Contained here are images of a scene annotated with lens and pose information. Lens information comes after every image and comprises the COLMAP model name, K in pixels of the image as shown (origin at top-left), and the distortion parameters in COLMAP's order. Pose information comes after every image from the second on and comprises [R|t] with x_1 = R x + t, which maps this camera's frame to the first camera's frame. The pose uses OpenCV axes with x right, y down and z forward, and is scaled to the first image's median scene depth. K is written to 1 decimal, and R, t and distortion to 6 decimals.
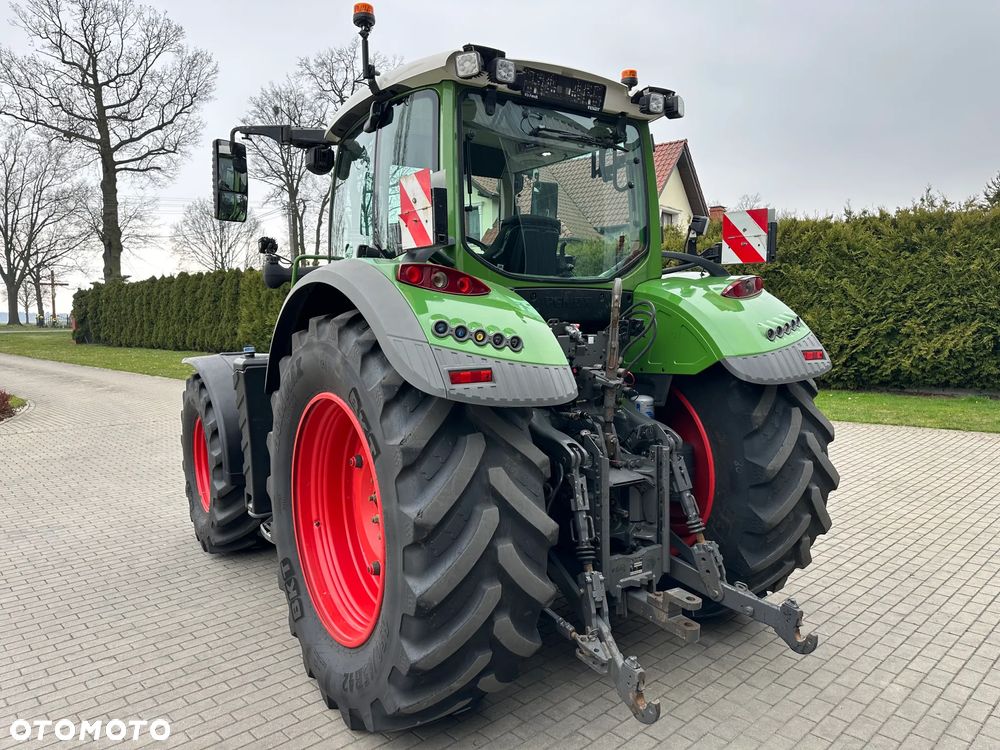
lens RADIAL K [[703.9, 0, 499.8], [0, 703.9, 371.0], [0, 0, 1]] dist [0.049151, -0.054588]
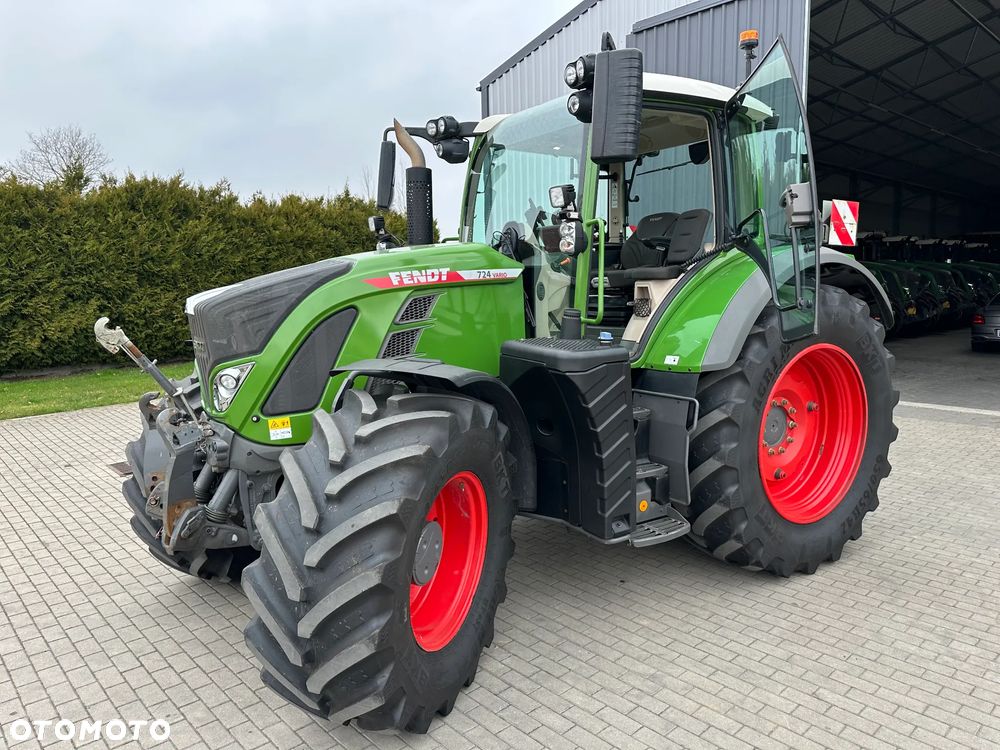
lens RADIAL K [[703.9, 0, 503.7], [0, 703.9, 372.5], [0, 0, 1]] dist [0.049151, -0.054588]
pose [[0.004029, -0.117682, 0.993043, -1.267194], [0.089854, 0.989077, 0.116848, -0.101514], [-0.995947, 0.088758, 0.014559, 1.251913]]
